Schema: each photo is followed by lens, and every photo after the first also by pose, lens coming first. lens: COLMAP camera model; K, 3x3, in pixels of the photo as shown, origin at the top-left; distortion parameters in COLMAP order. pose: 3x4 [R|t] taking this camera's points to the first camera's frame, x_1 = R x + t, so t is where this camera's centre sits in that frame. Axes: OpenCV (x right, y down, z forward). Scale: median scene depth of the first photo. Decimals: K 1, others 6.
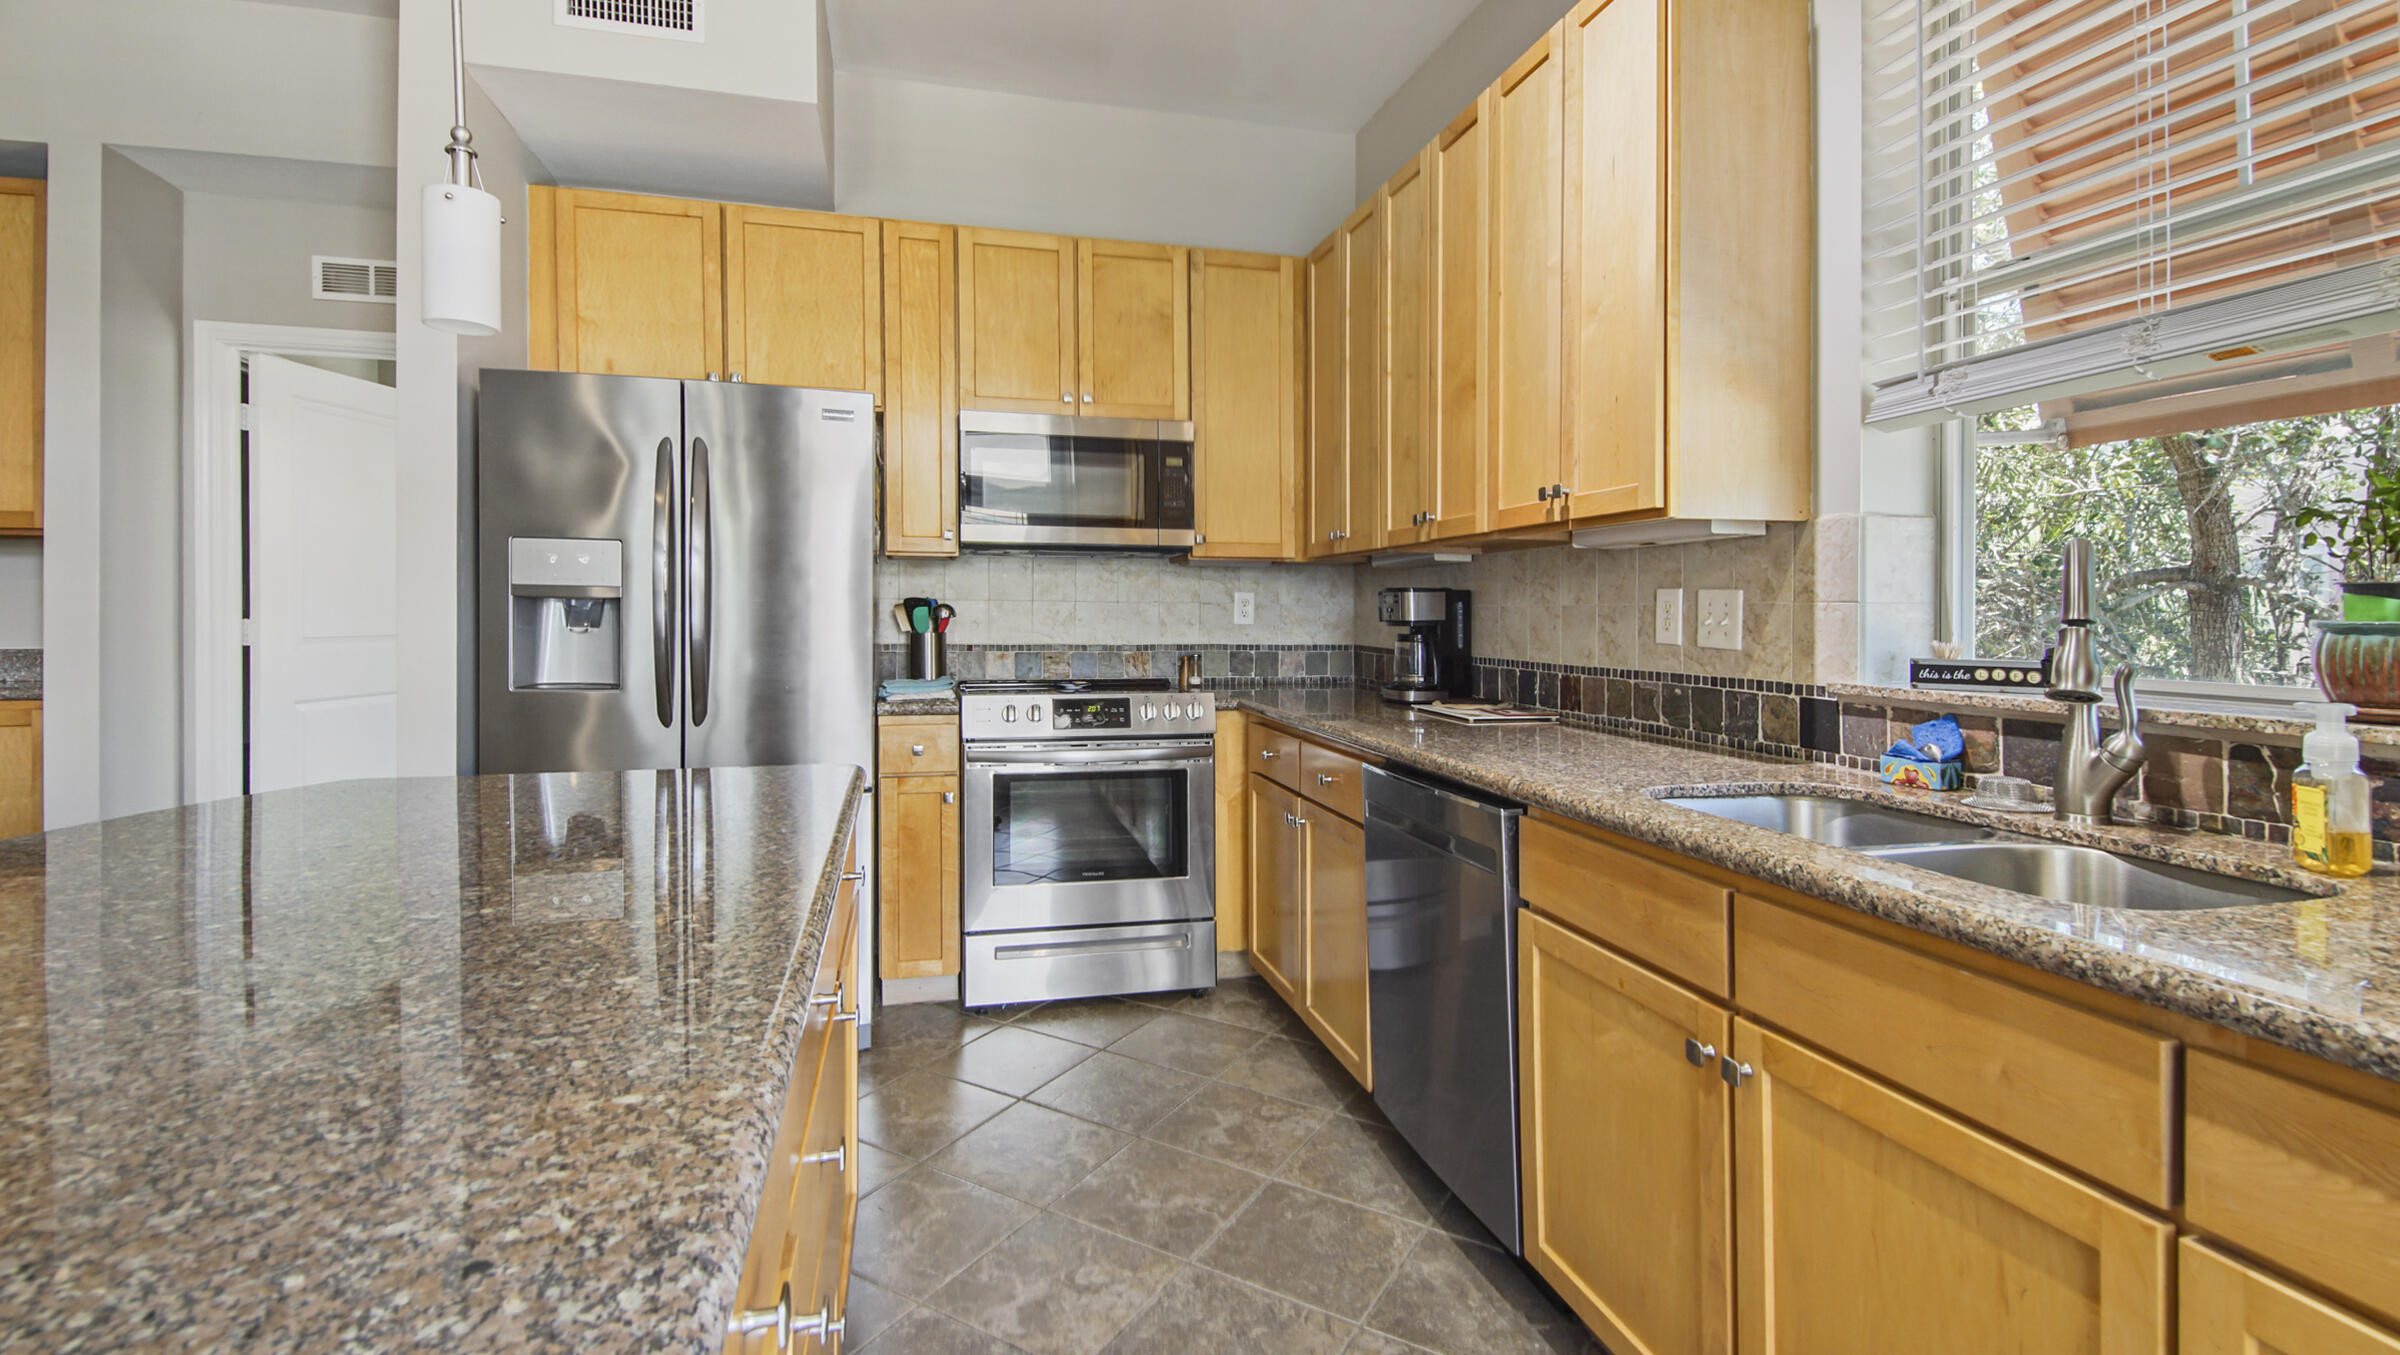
lens RADIAL K [[1112.8, 0, 1155.9], [0, 1112.8, 599.9], [0, 0, 1]] dist [0.035903, -0.019758]
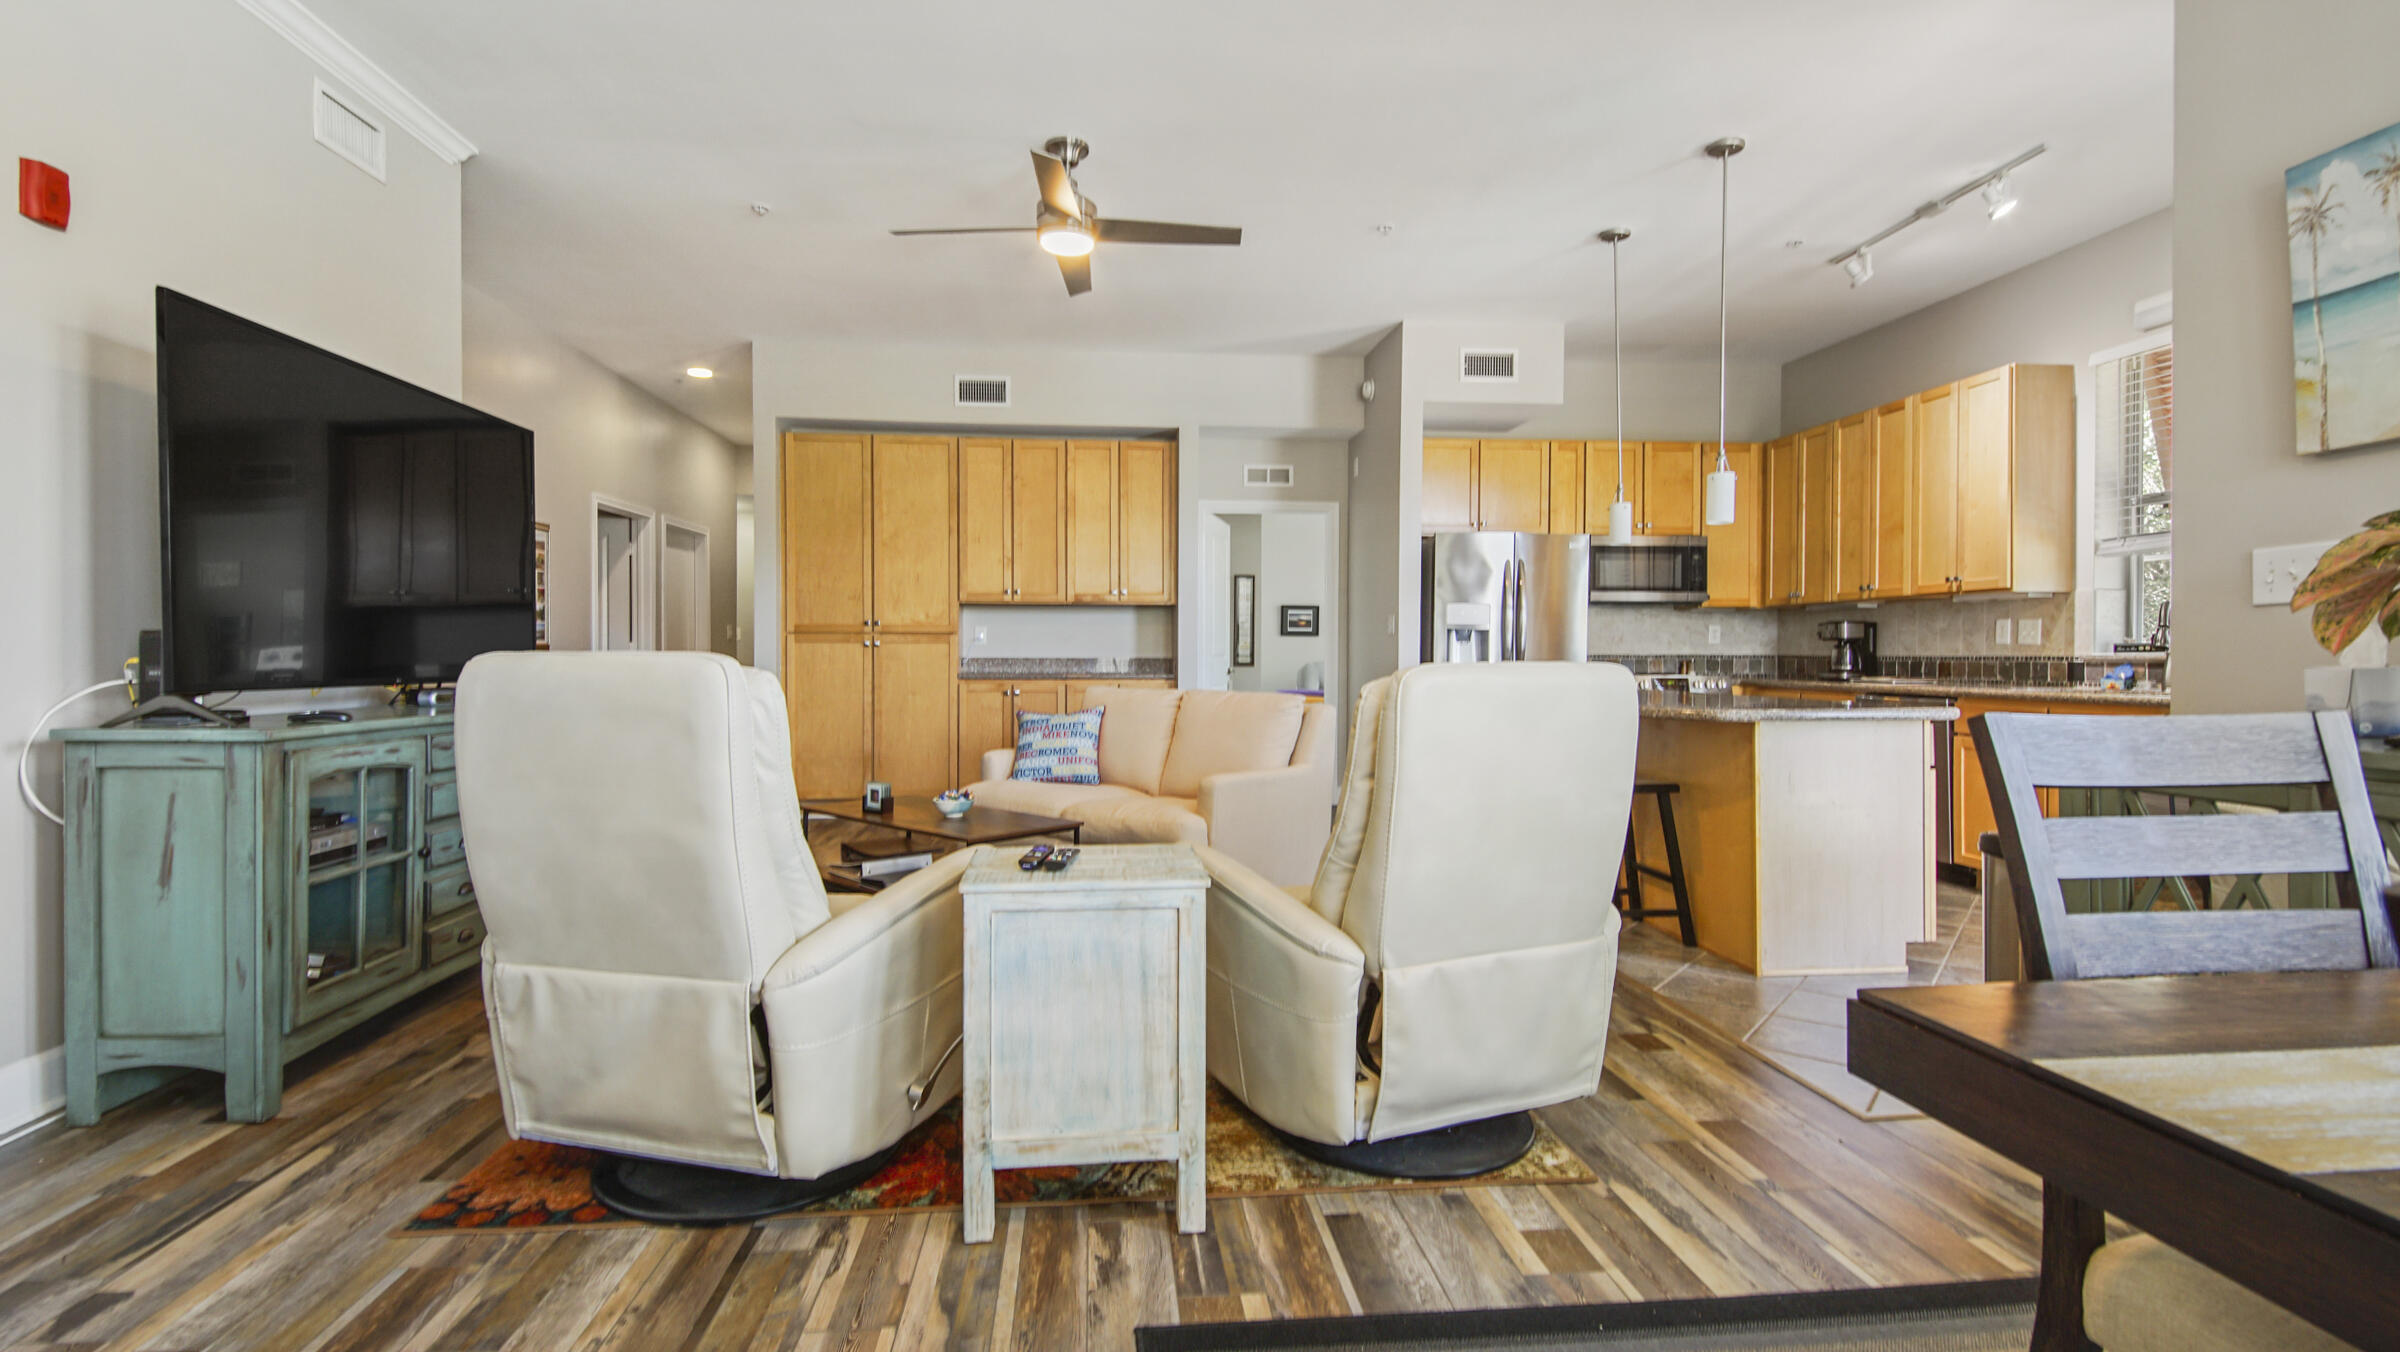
lens RADIAL K [[1112.8, 0, 1157.4], [0, 1112.8, 667.4], [0, 0, 1]] dist [0.035903, -0.019758]
pose [[0.990498, -0.002562, -0.137505, -0.946806], [0.005256, 0.999801, 0.019235, 0.035055], [0.137429, -0.019775, 0.990314, -1.540007]]
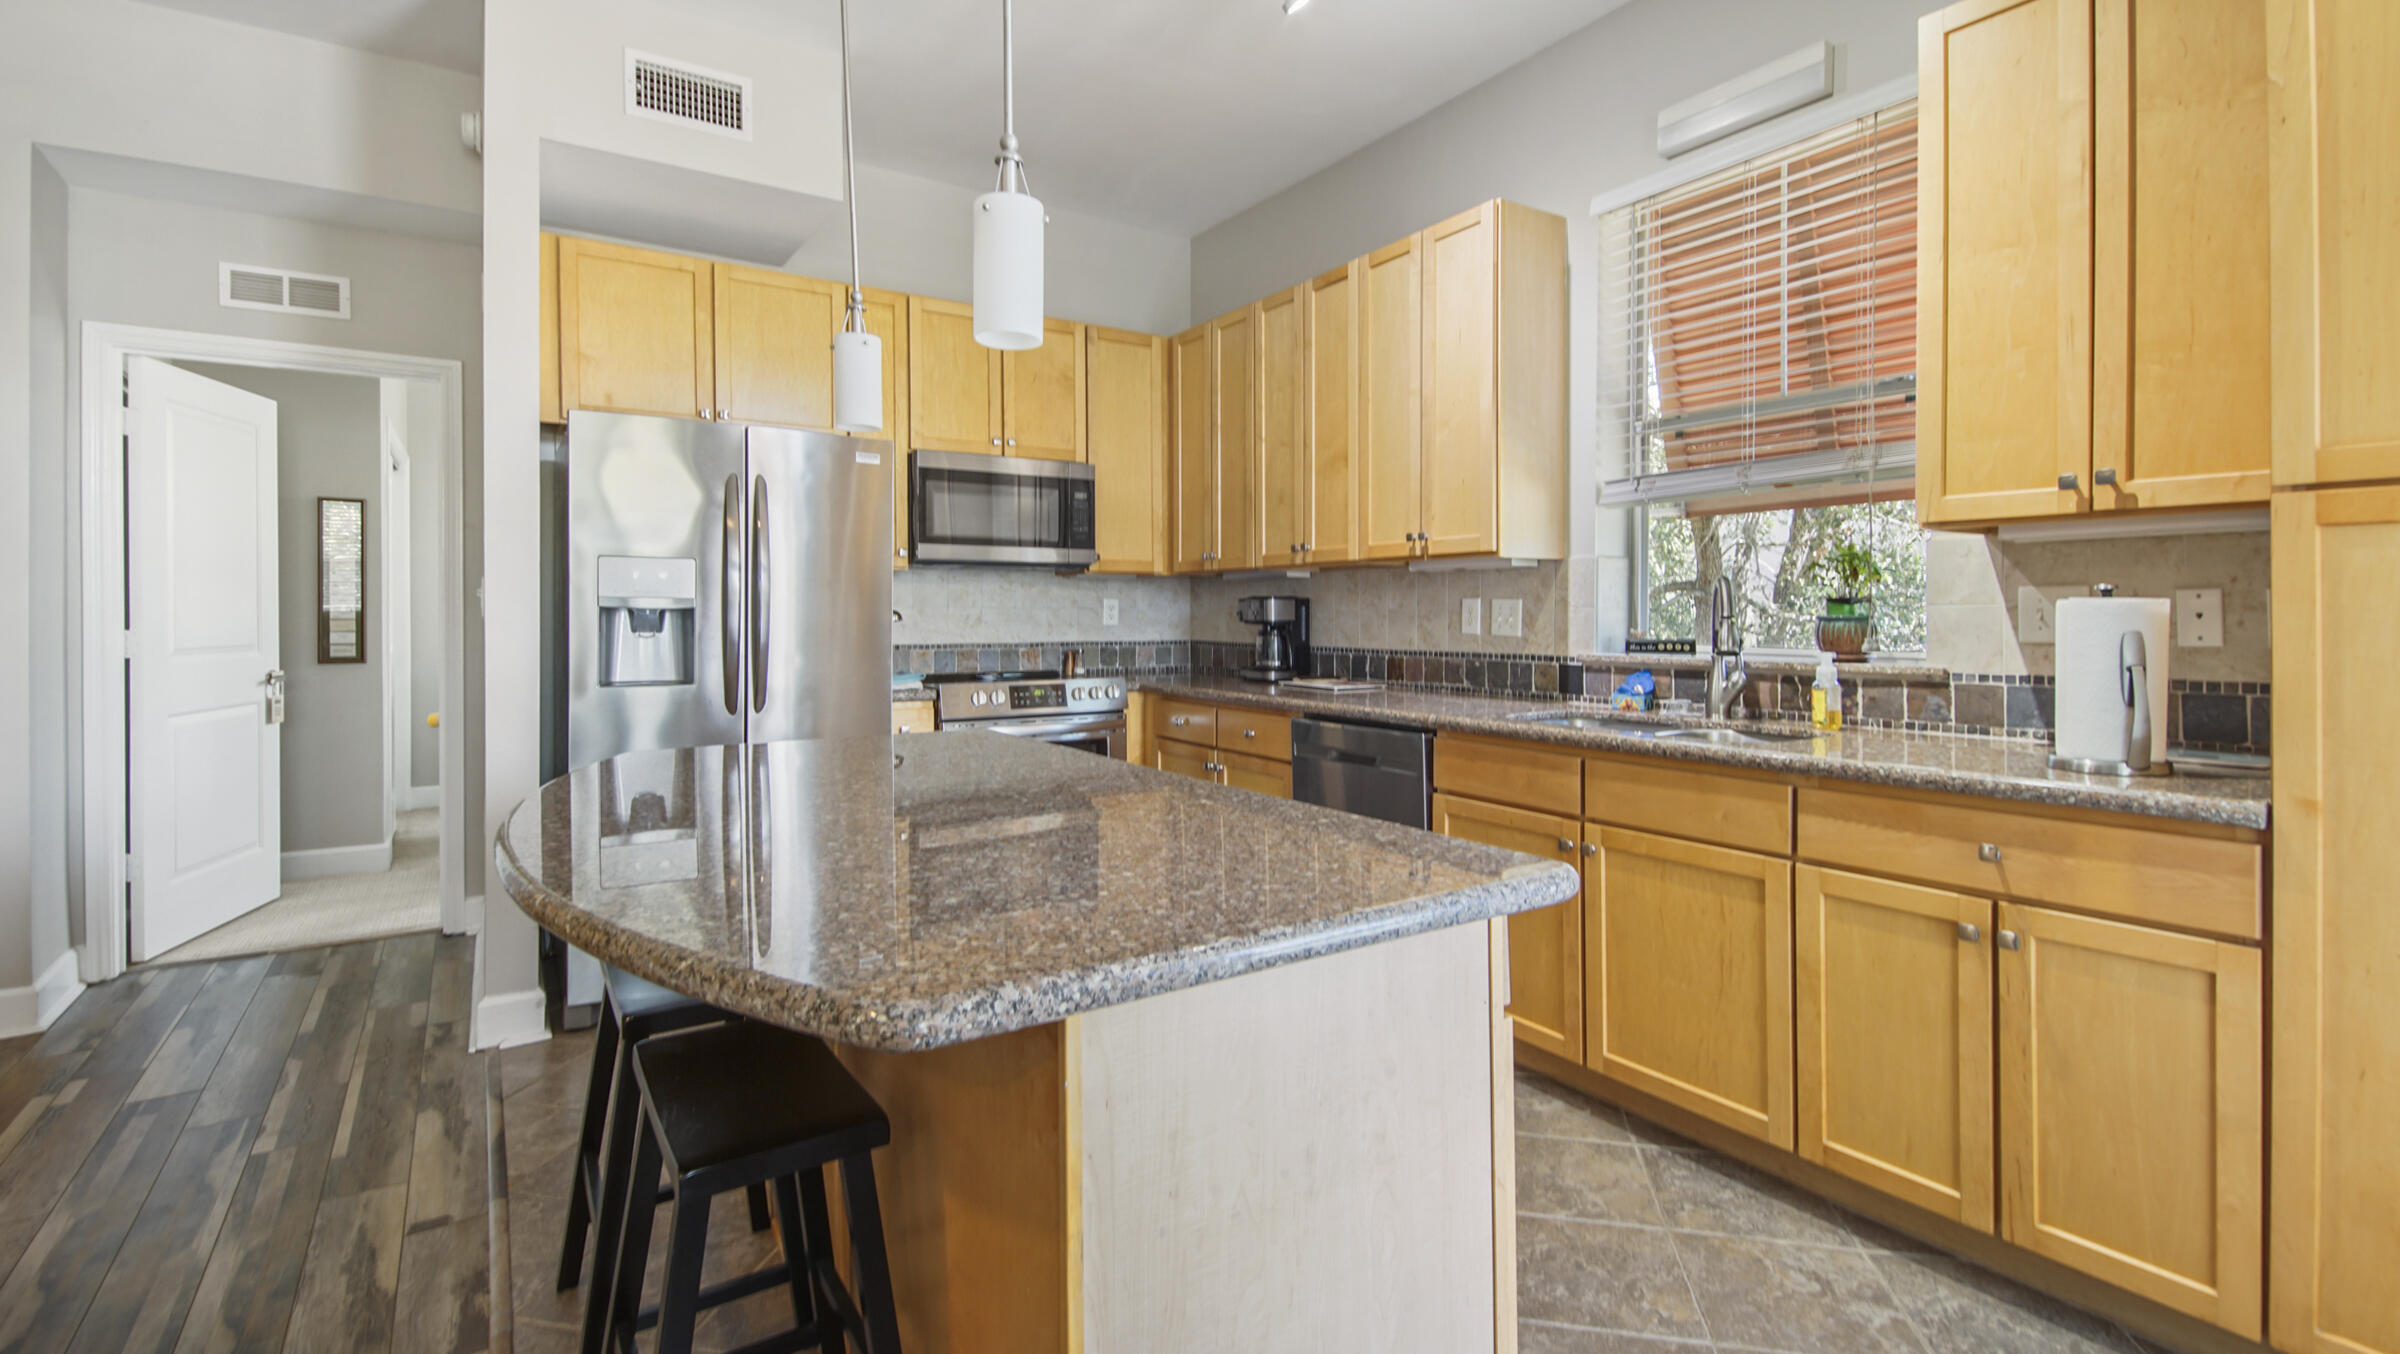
lens RADIAL K [[1112.8, 0, 1167.2], [0, 1112.8, 617.7], [0, 0, 1]] dist [0.035903, -0.019758]
pose [[0.944585, -0.008425, 0.328158, -0.454563], [0.003632, 0.999878, 0.015216, -0.008197], [-0.328246, -0.013181, 0.944500, -0.330309]]
